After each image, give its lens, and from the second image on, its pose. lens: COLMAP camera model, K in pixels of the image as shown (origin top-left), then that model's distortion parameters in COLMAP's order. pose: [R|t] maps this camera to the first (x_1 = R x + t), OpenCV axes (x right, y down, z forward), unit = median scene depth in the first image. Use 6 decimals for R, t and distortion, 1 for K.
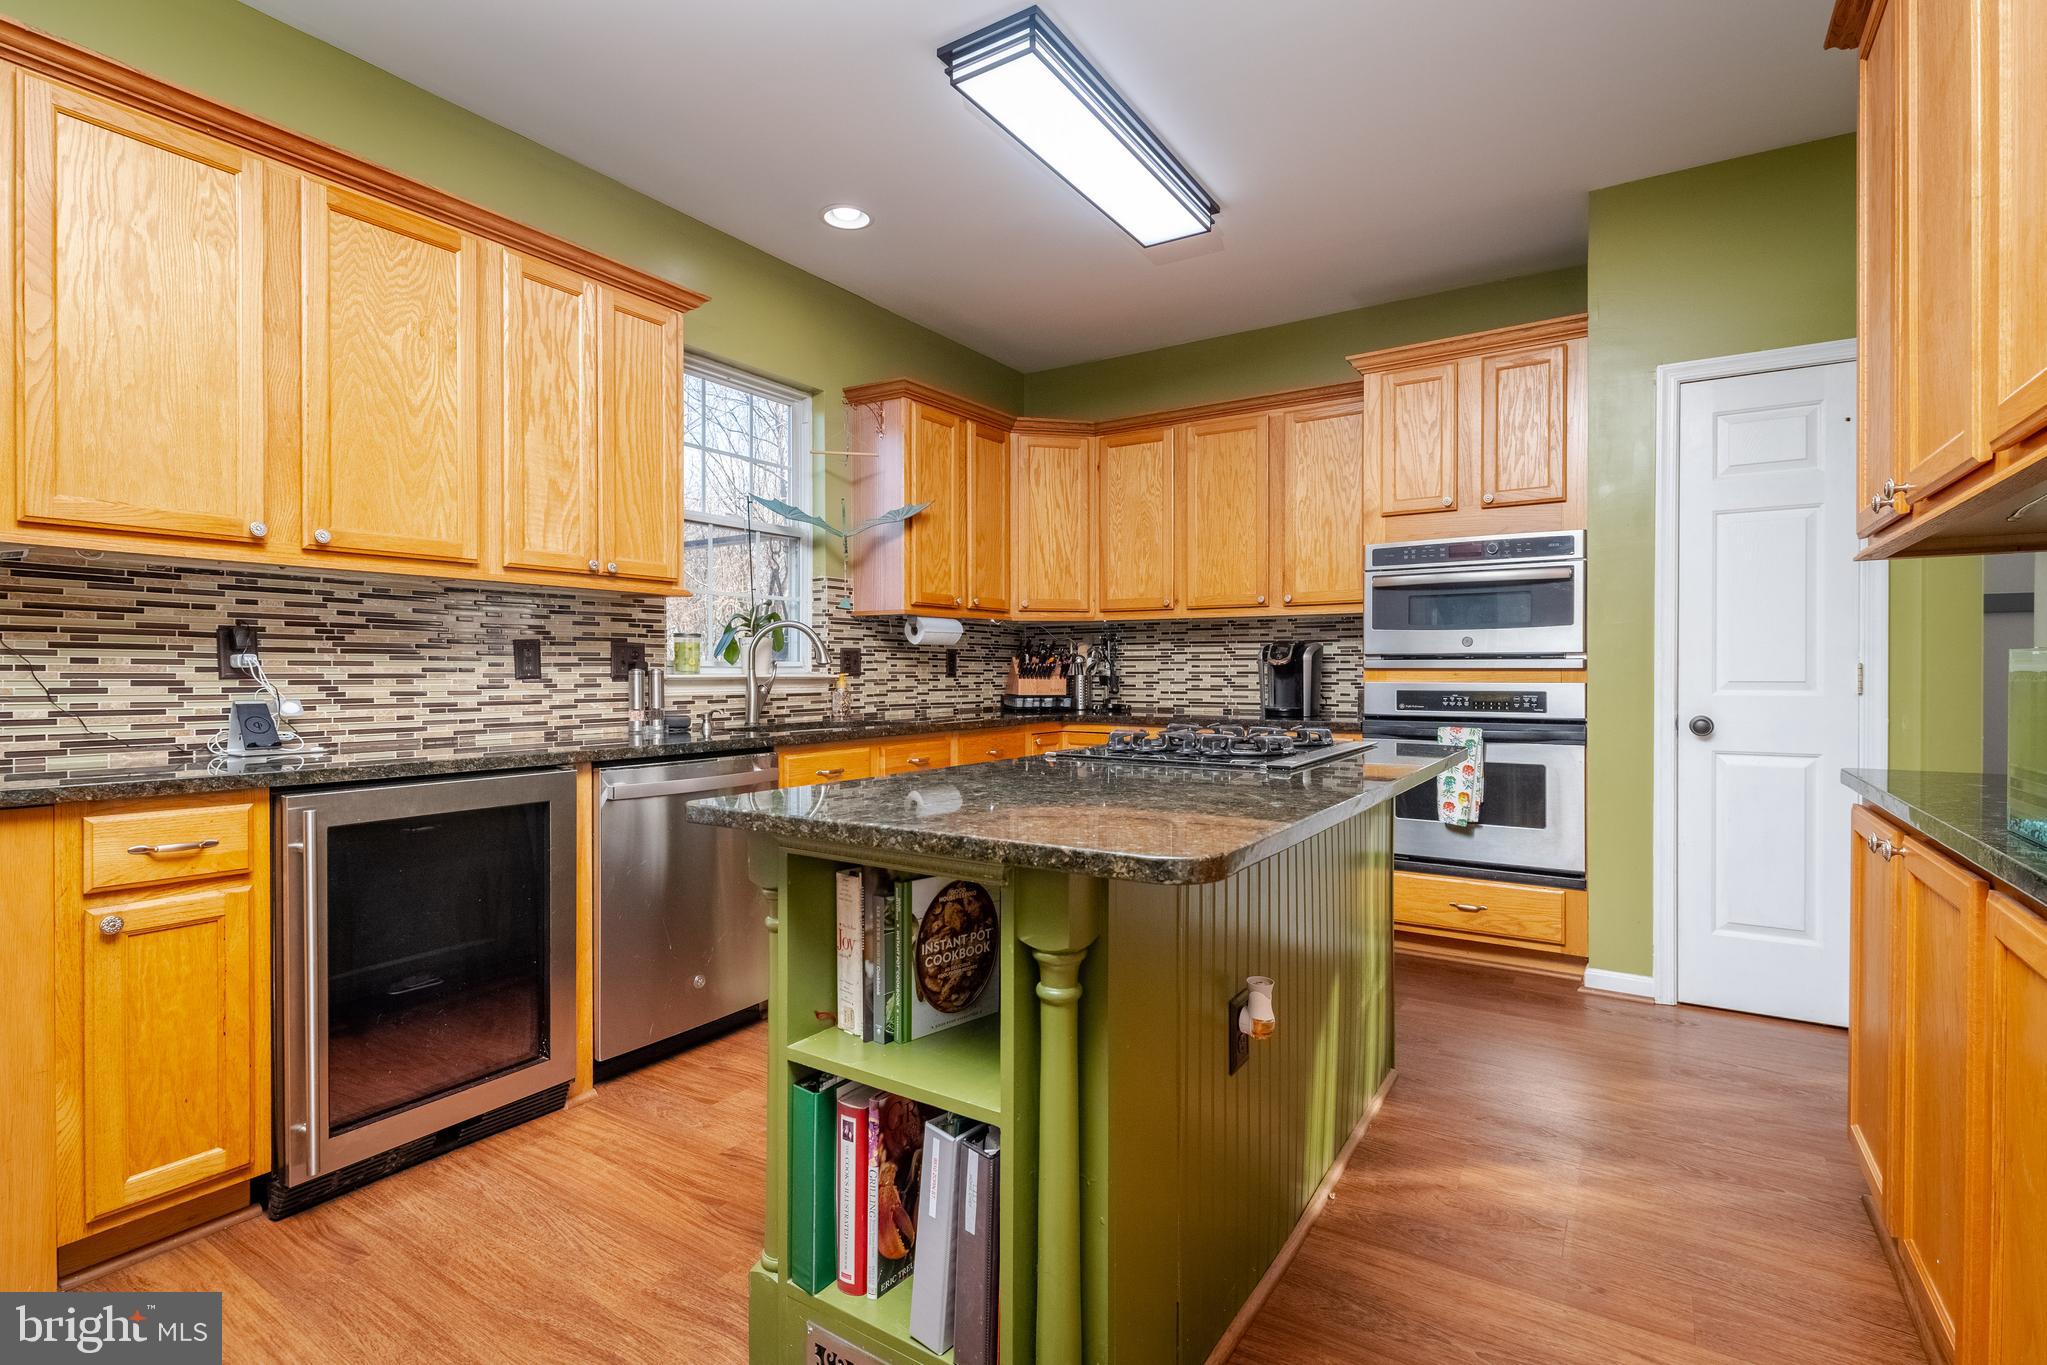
lens RADIAL K [[955.5, 0, 1038.6], [0, 955.5, 680.0], [0, 0, 1]] dist [0.012104, -0.006740]
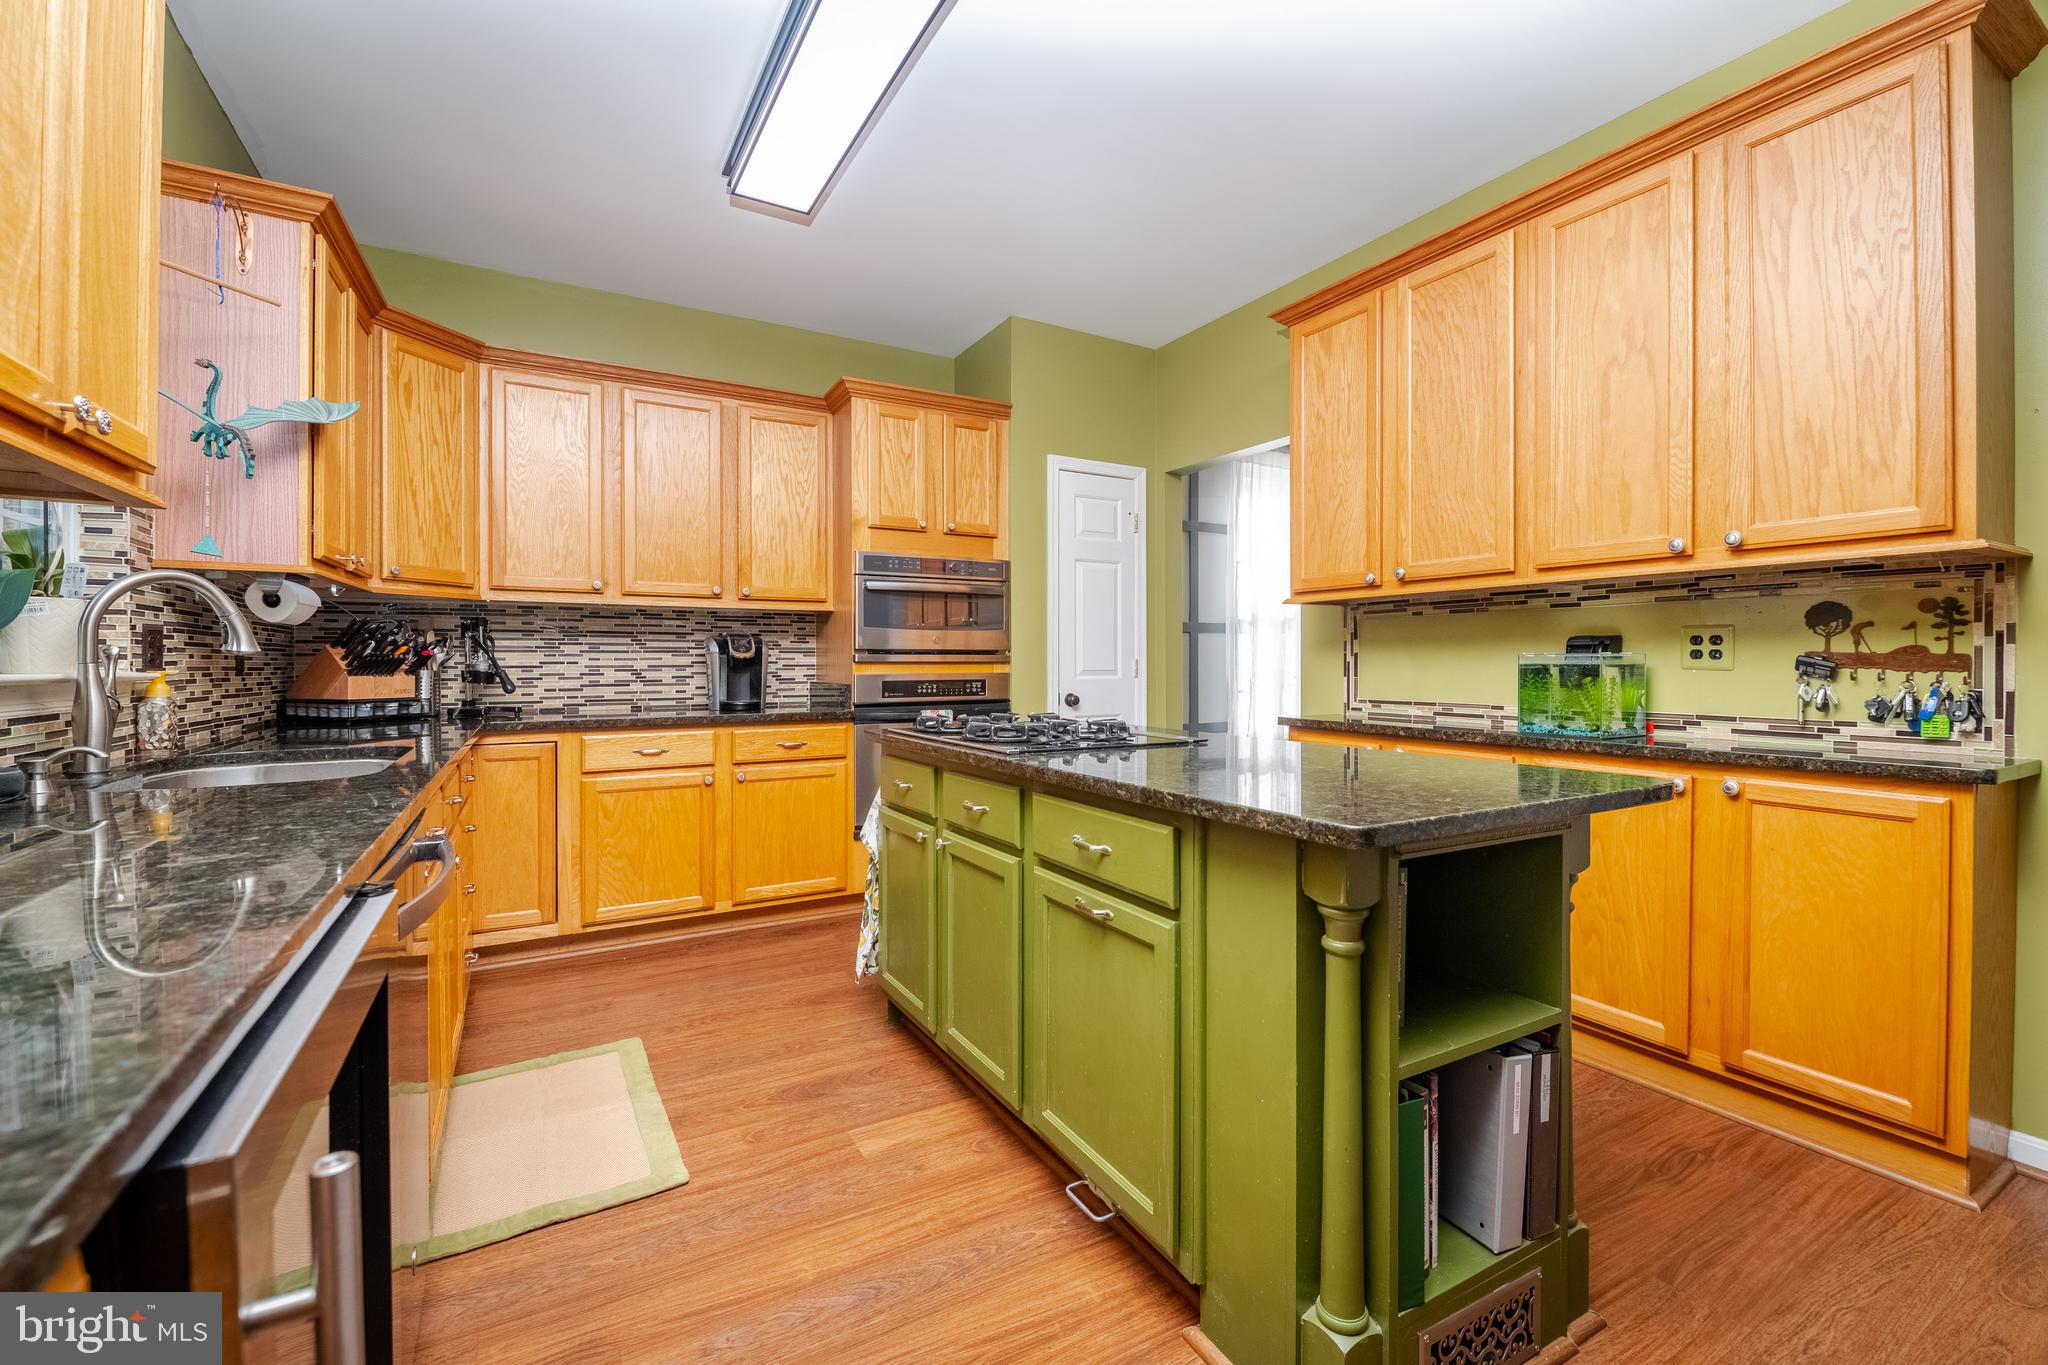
lens RADIAL K [[866.1, 0, 1035.7], [0, 866.1, 665.7], [0, 0, 1]] dist [0.003082, -0.004049]
pose [[0.466685, -0.003938, 0.884415, -0.512453], [0.009846, 0.999951, -0.000743, -0.005275], [-0.884369, 0.009054, 0.466701, 0.398894]]
